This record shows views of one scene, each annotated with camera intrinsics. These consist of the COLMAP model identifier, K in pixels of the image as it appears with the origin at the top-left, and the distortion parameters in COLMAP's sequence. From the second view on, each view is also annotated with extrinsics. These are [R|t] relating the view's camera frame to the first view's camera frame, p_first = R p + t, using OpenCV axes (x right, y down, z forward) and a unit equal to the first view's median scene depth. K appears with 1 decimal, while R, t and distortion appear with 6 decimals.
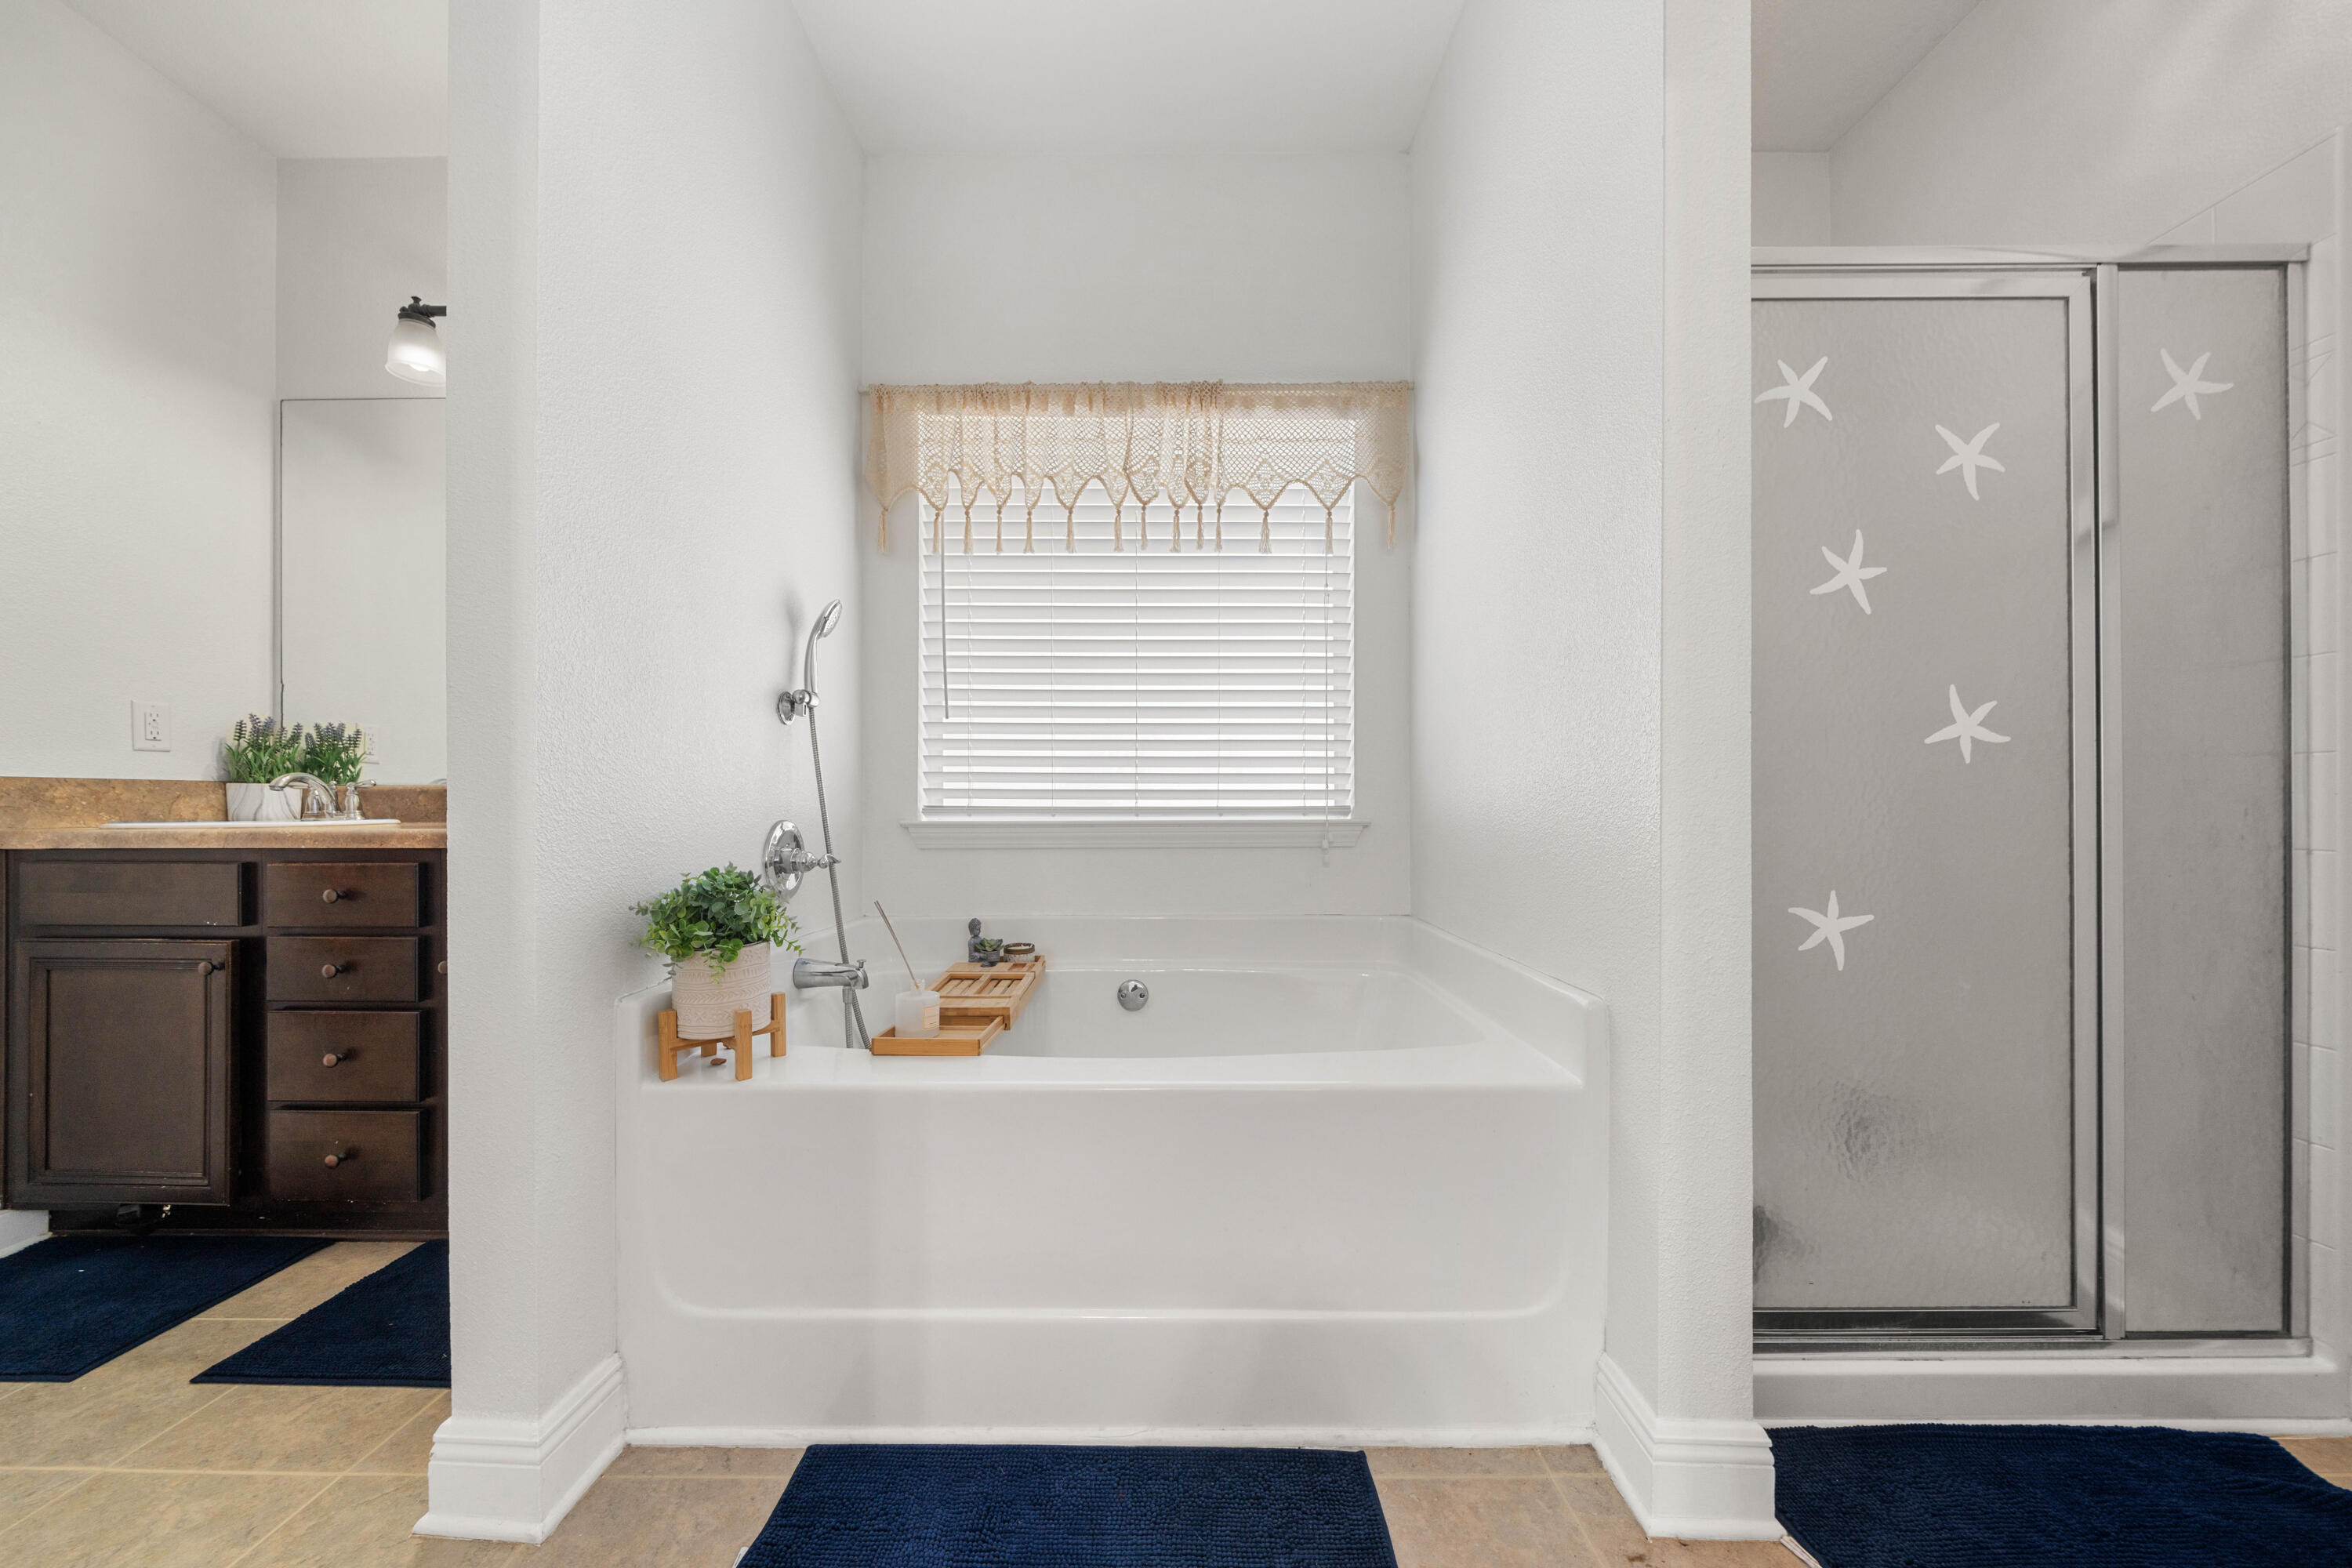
lens RADIAL K [[856.2, 0, 1173.6], [0, 856.2, 801.7], [0, 0, 1]] dist [0.000299, -0.000496]
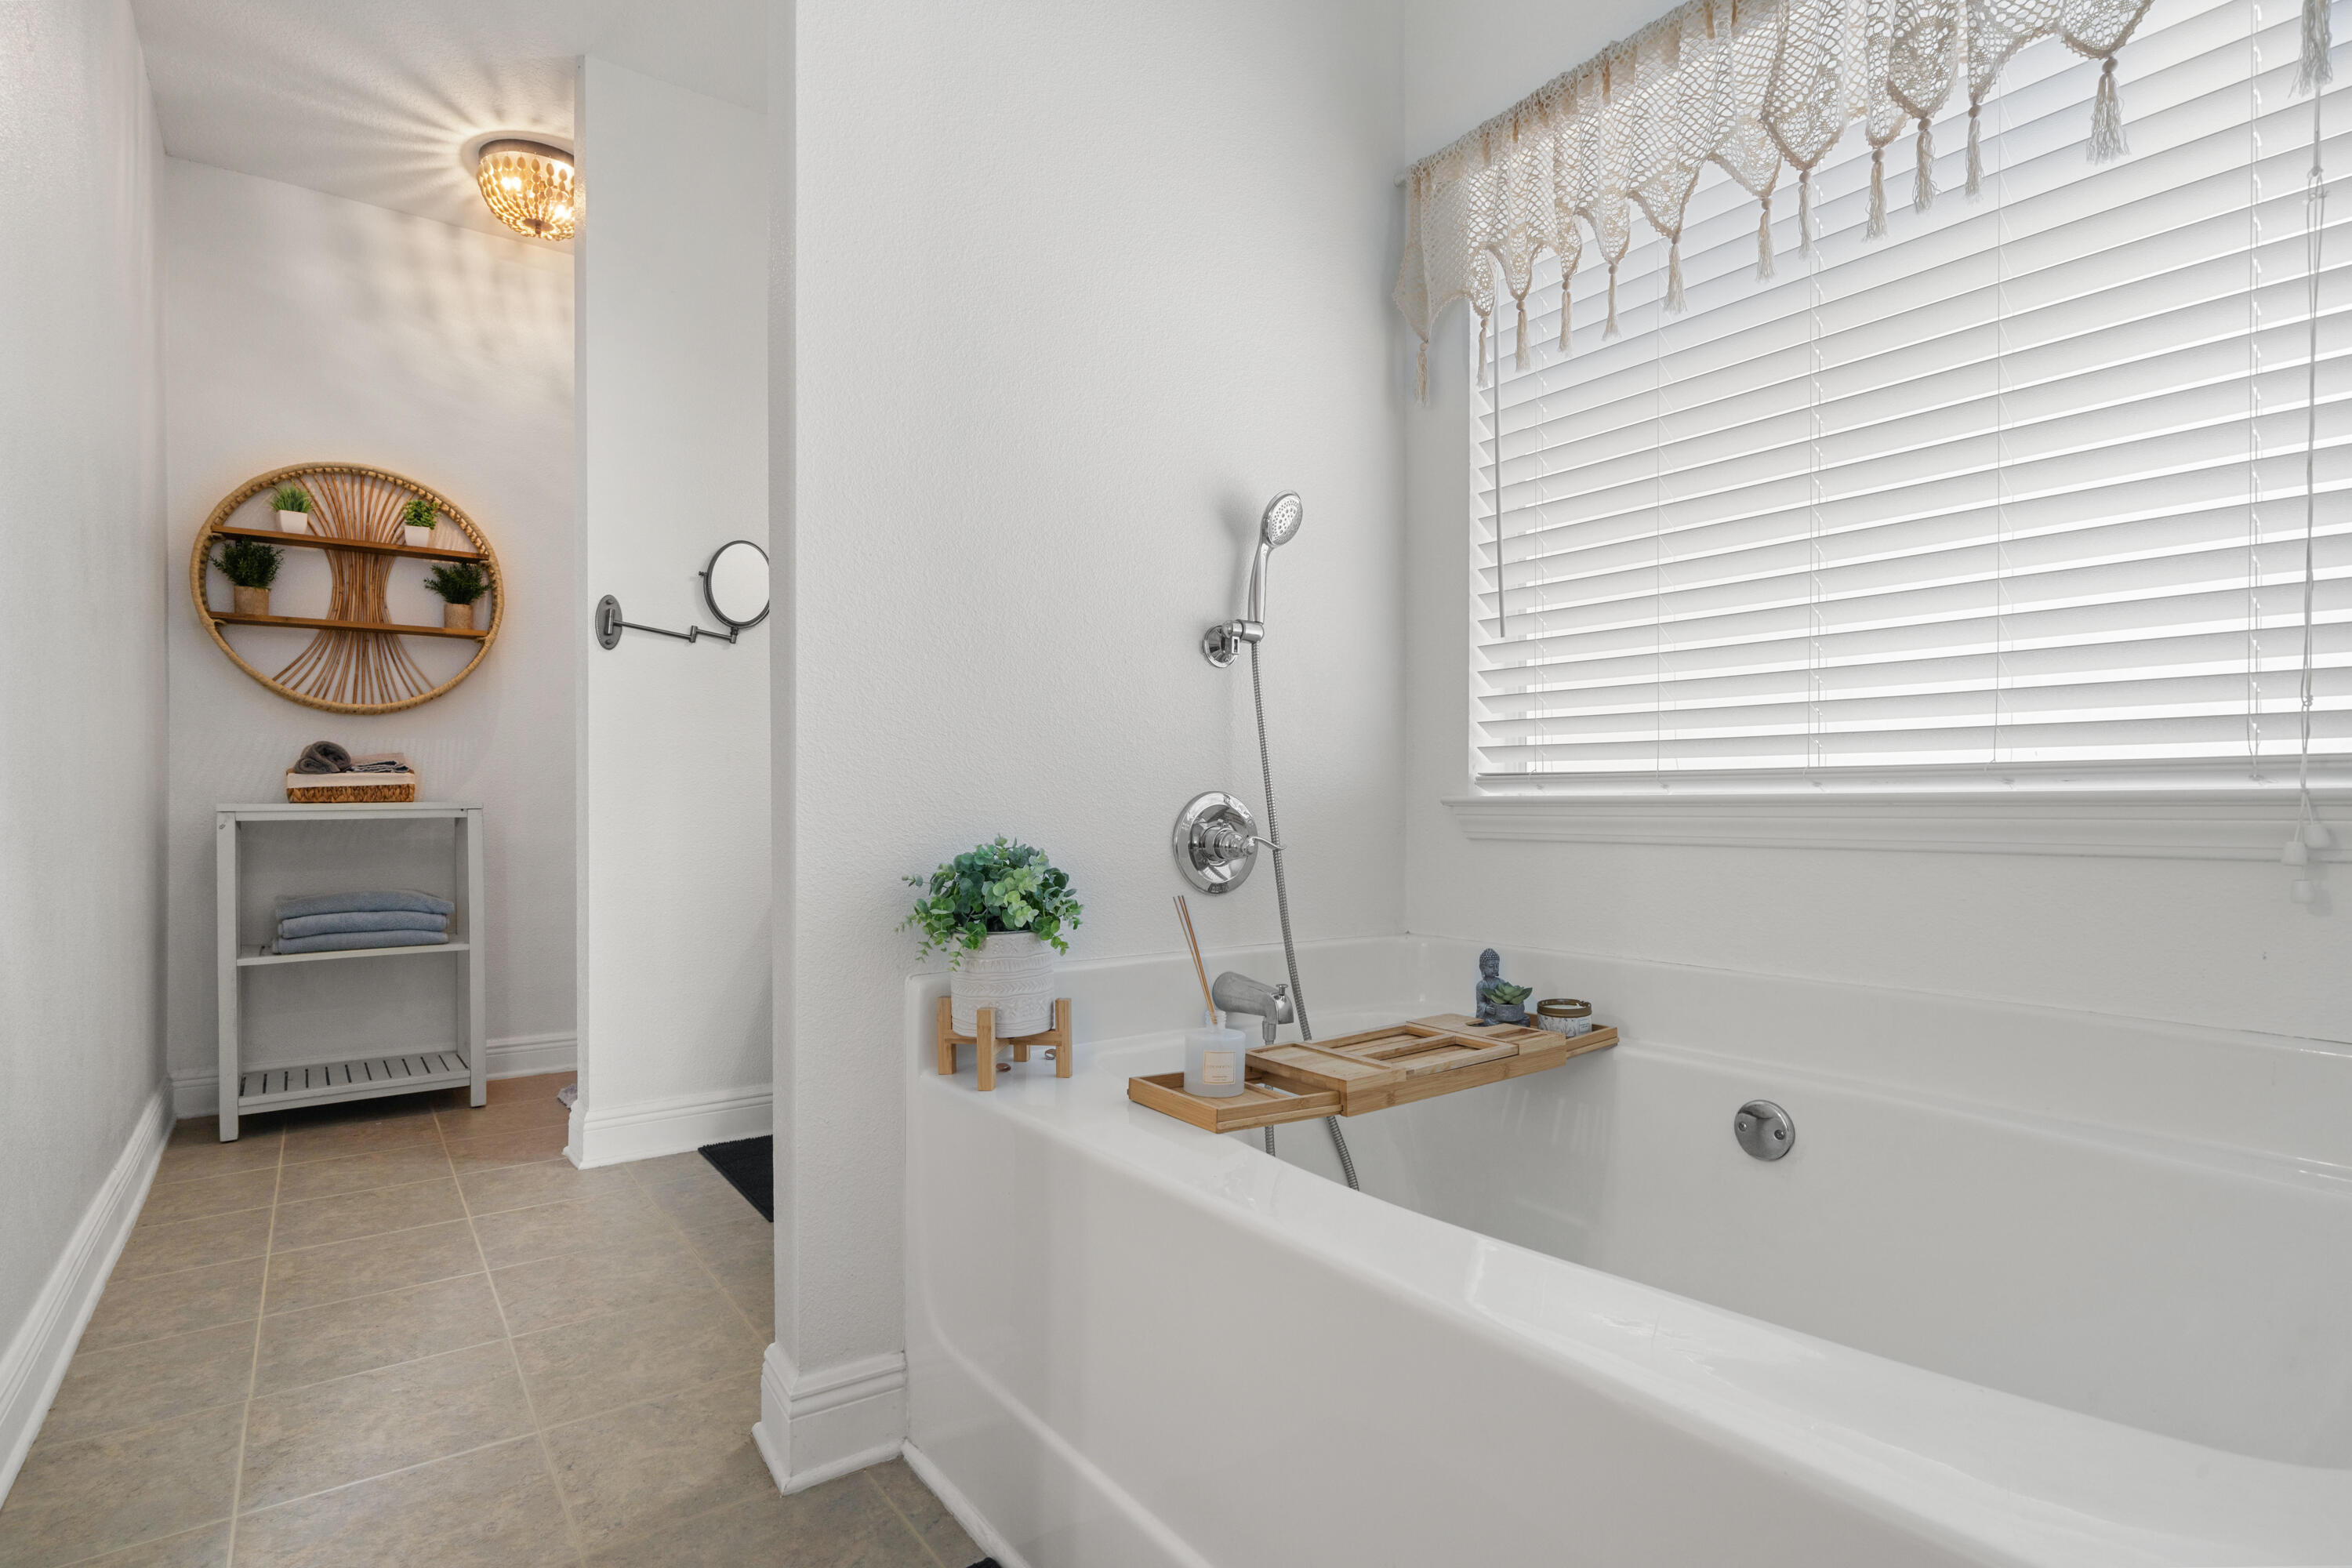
lens RADIAL K [[1211.5, 0, 1170.8], [0, 1211.5, 797.0], [0, 0, 1]] dist [0.003529, 0.001344]
pose [[0.565202, -0.003637, -0.824945, 0.361710], [0.007166, 0.999974, 0.000501, 0.021971], [0.824922, -0.006194, 0.565213, 0.293424]]
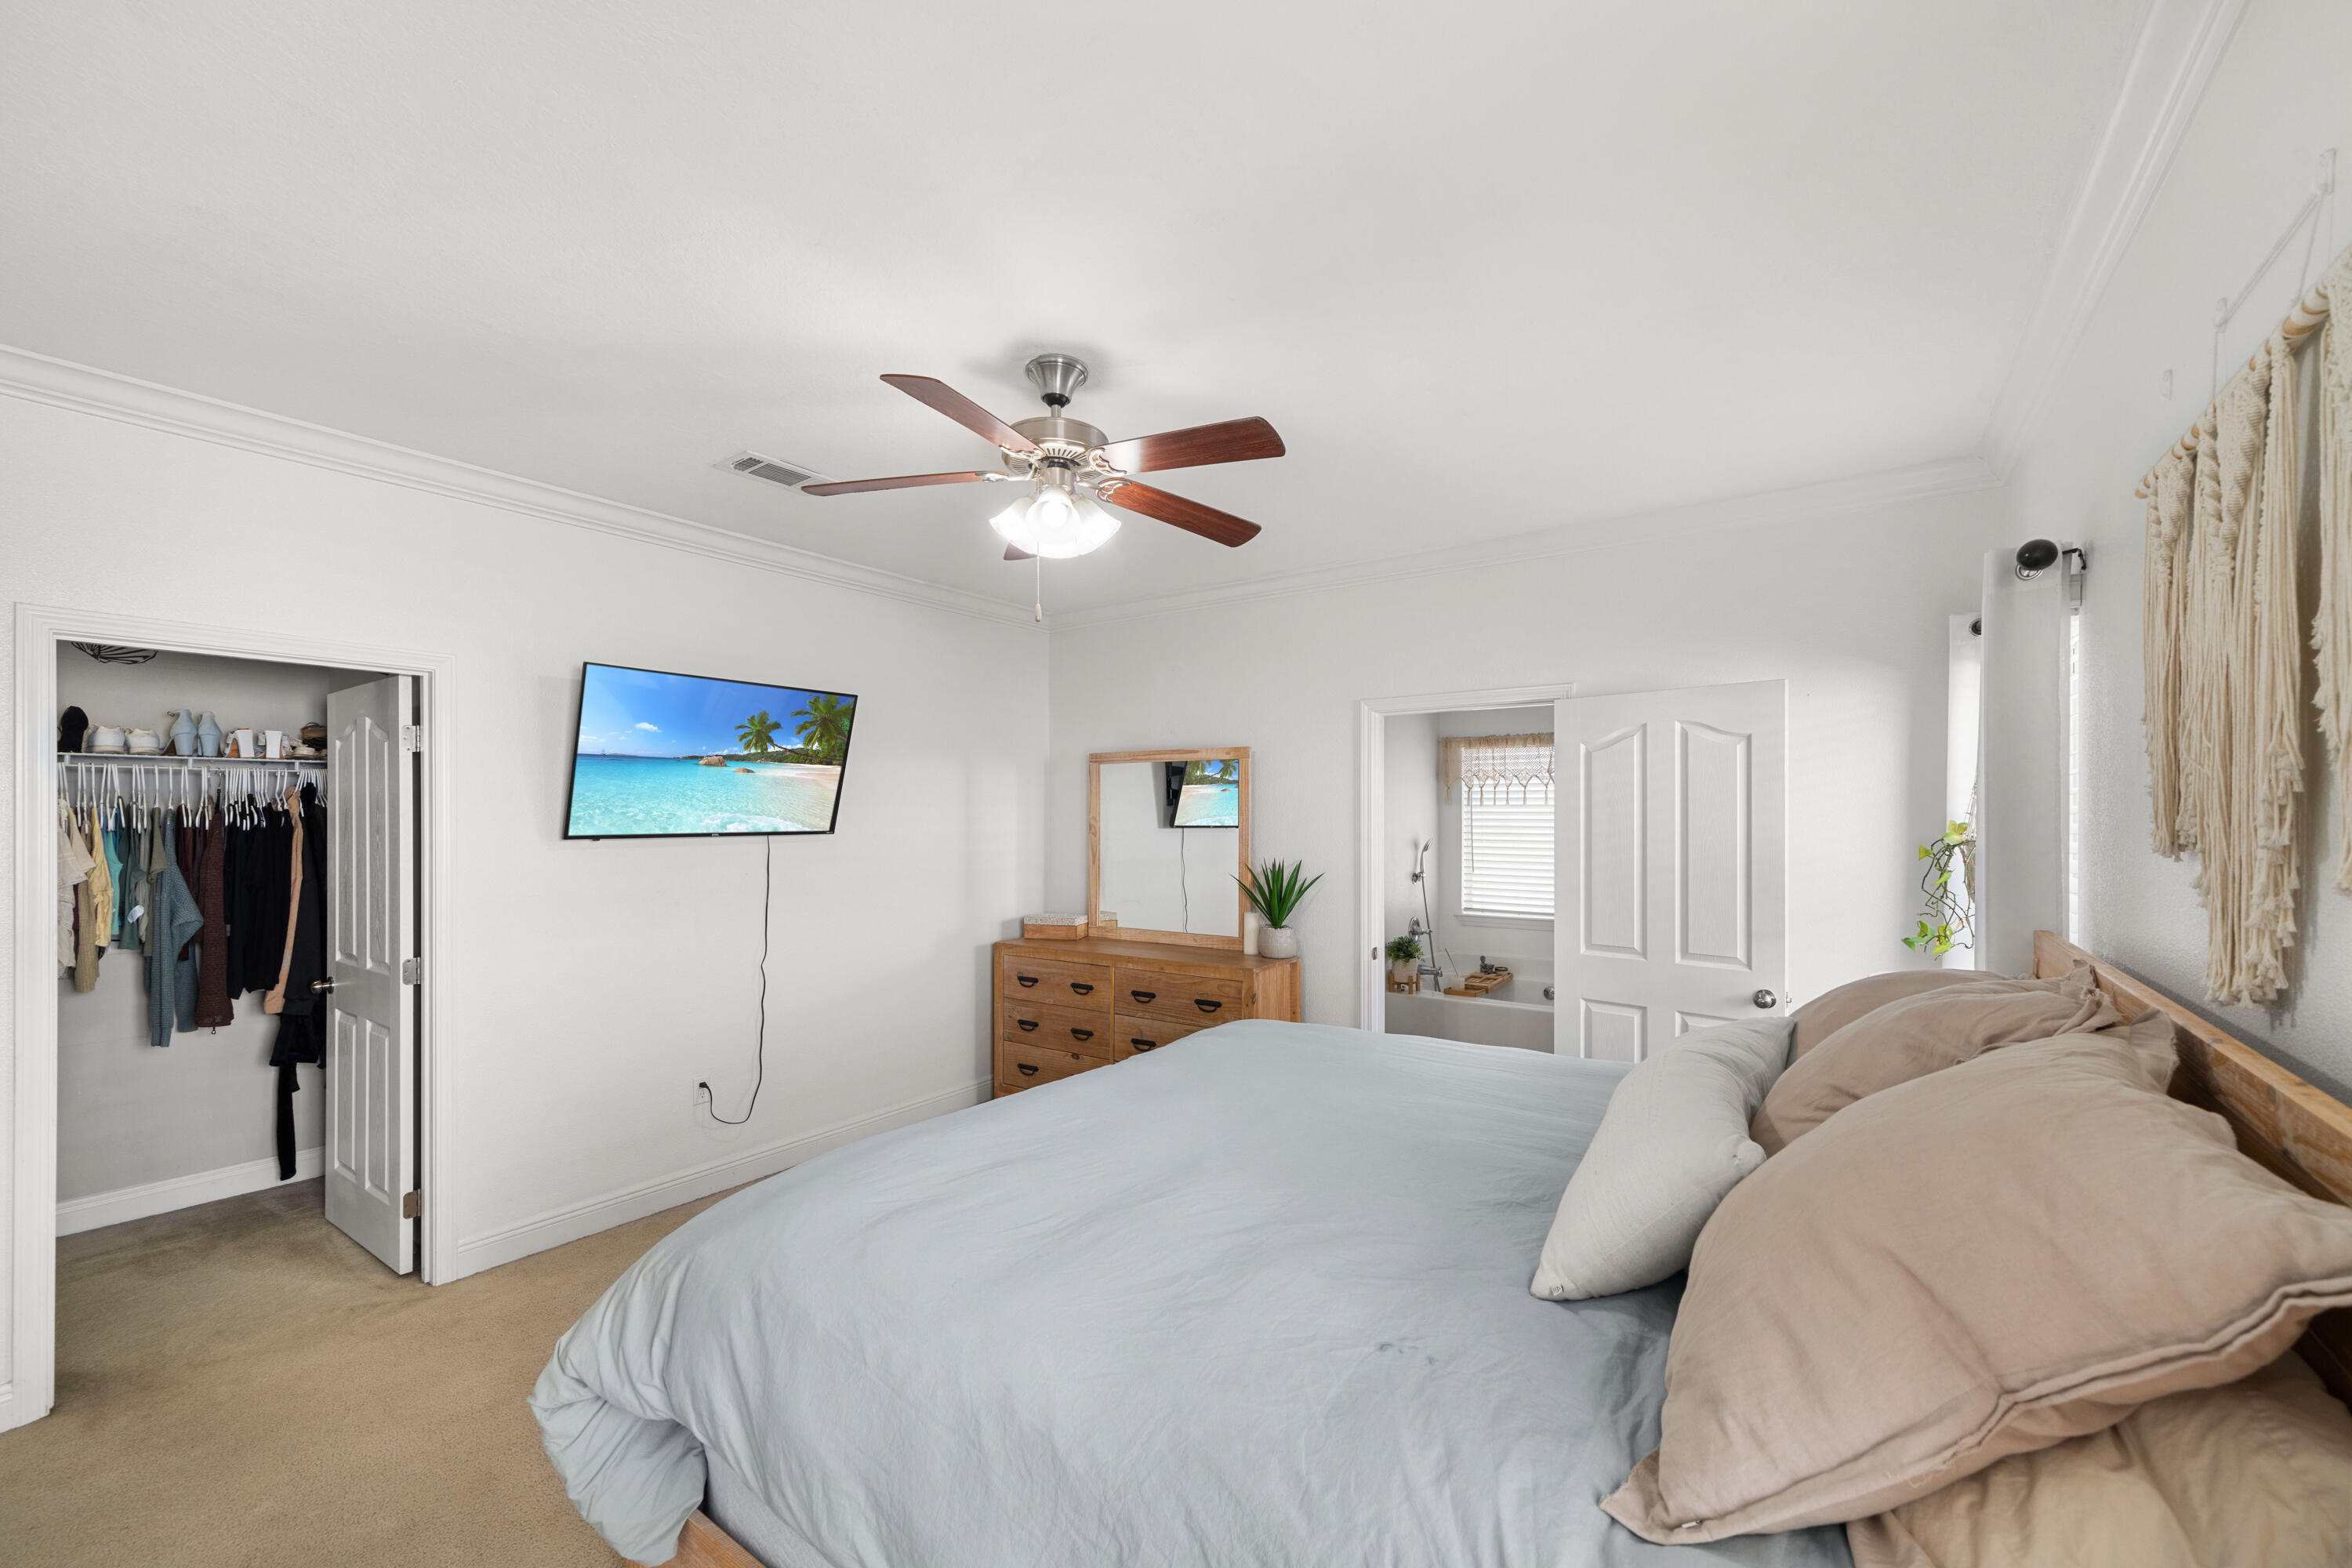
lens RADIAL K [[970.9, 0, 1158.1], [0, 970.9, 825.7], [0, 0, 1]] dist [0.003967, -0.000566]
pose [[0.814554, 0.003790, -0.580075, 0.644090], [0.004951, 0.999897, 0.013486, -0.288509], [0.580066, -0.013857, 0.814451, -1.878696]]
